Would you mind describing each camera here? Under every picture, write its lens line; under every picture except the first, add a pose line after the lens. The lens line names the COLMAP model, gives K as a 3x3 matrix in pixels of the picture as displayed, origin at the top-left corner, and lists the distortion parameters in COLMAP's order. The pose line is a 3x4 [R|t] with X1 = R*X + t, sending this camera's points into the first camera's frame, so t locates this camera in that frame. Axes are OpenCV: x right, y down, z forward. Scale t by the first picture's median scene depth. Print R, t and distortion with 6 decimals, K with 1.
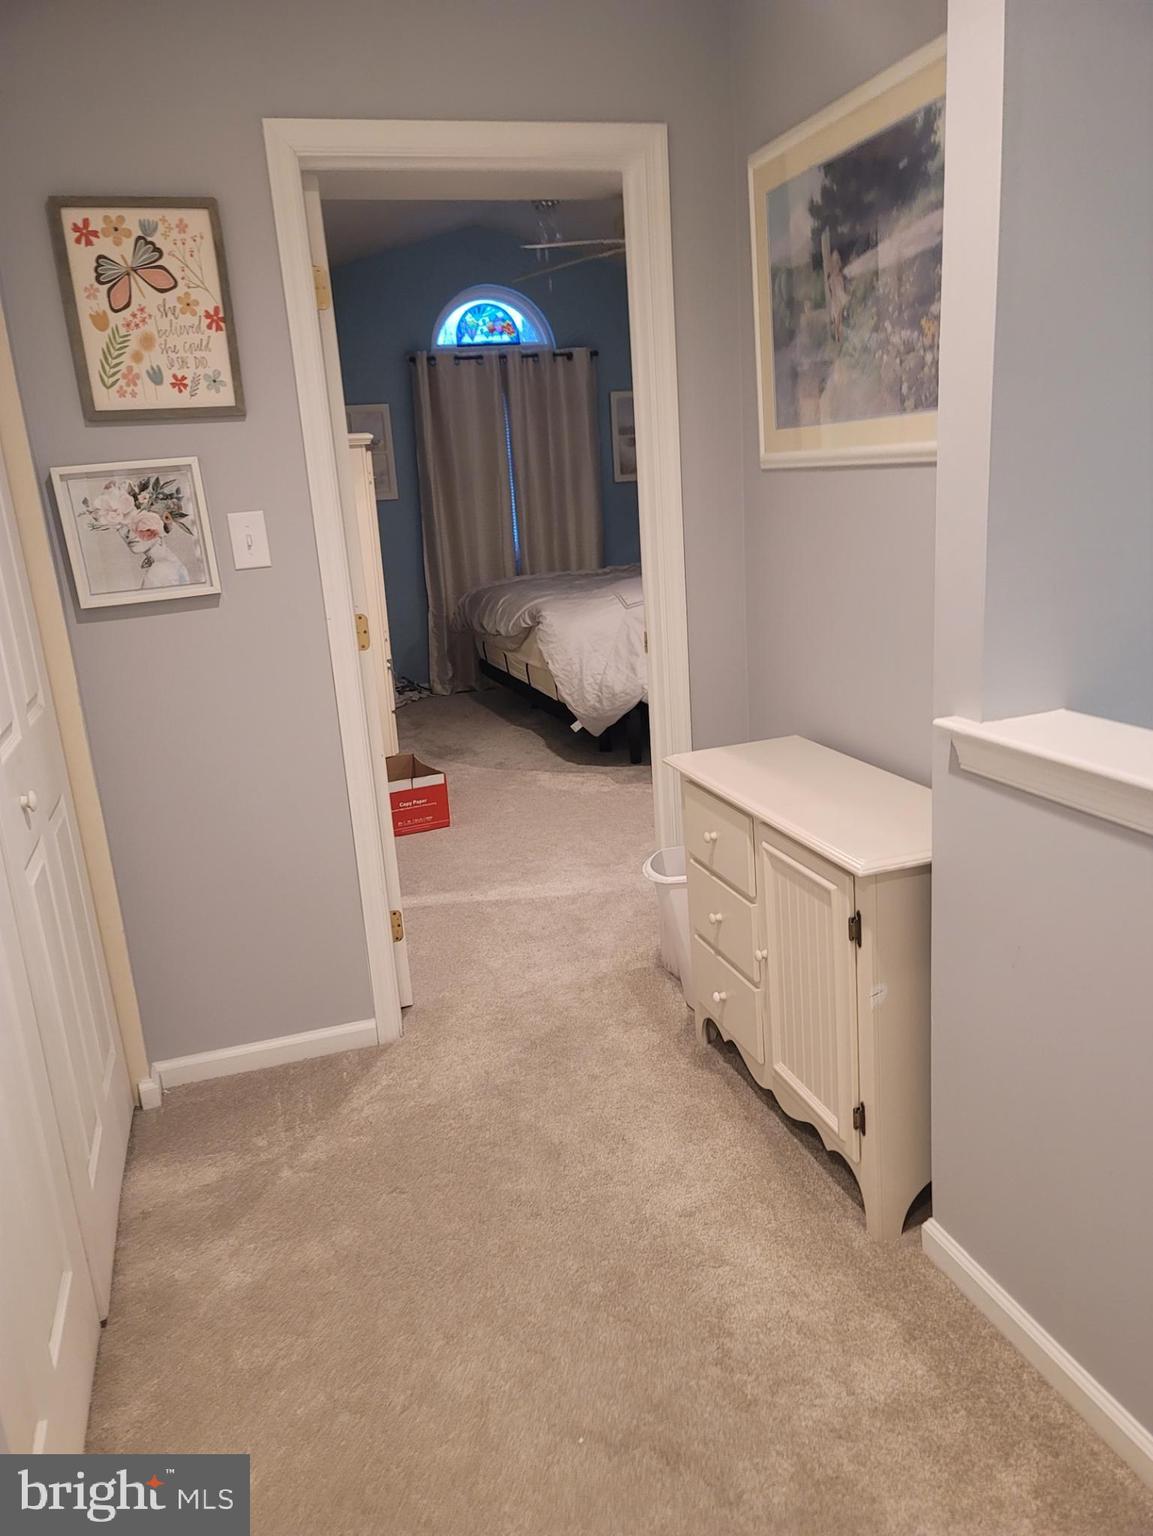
lens RADIAL K [[1120.2, 0, 567.5], [0, 1120.2, 762.0], [0, 0, 1]] dist [0.050912, -0.012304]
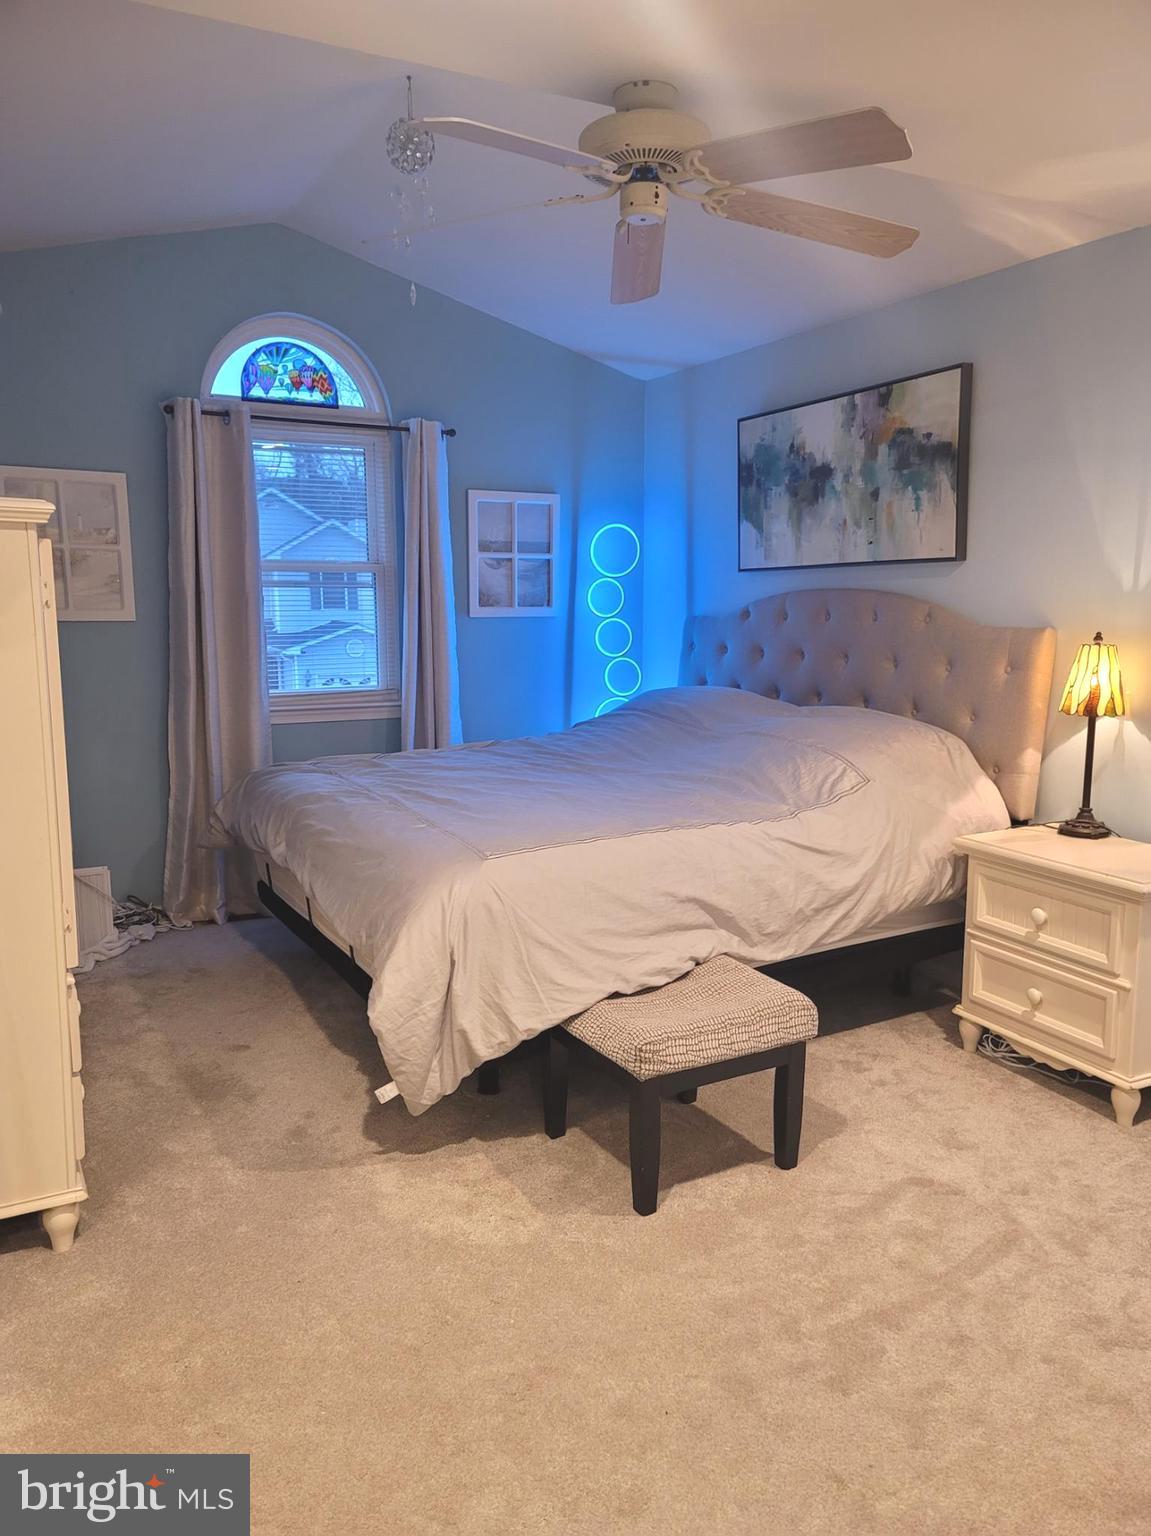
lens RADIAL K [[1120.2, 0, 576.3], [0, 1120.2, 781.0], [0, 0, 1]] dist [0.050912, -0.012304]
pose [[0.977248, 0.034471, 0.209281, -0.037469], [-0.016076, 0.995905, -0.088969, -0.091478], [-0.211490, 0.083580, 0.973800, 0.334915]]
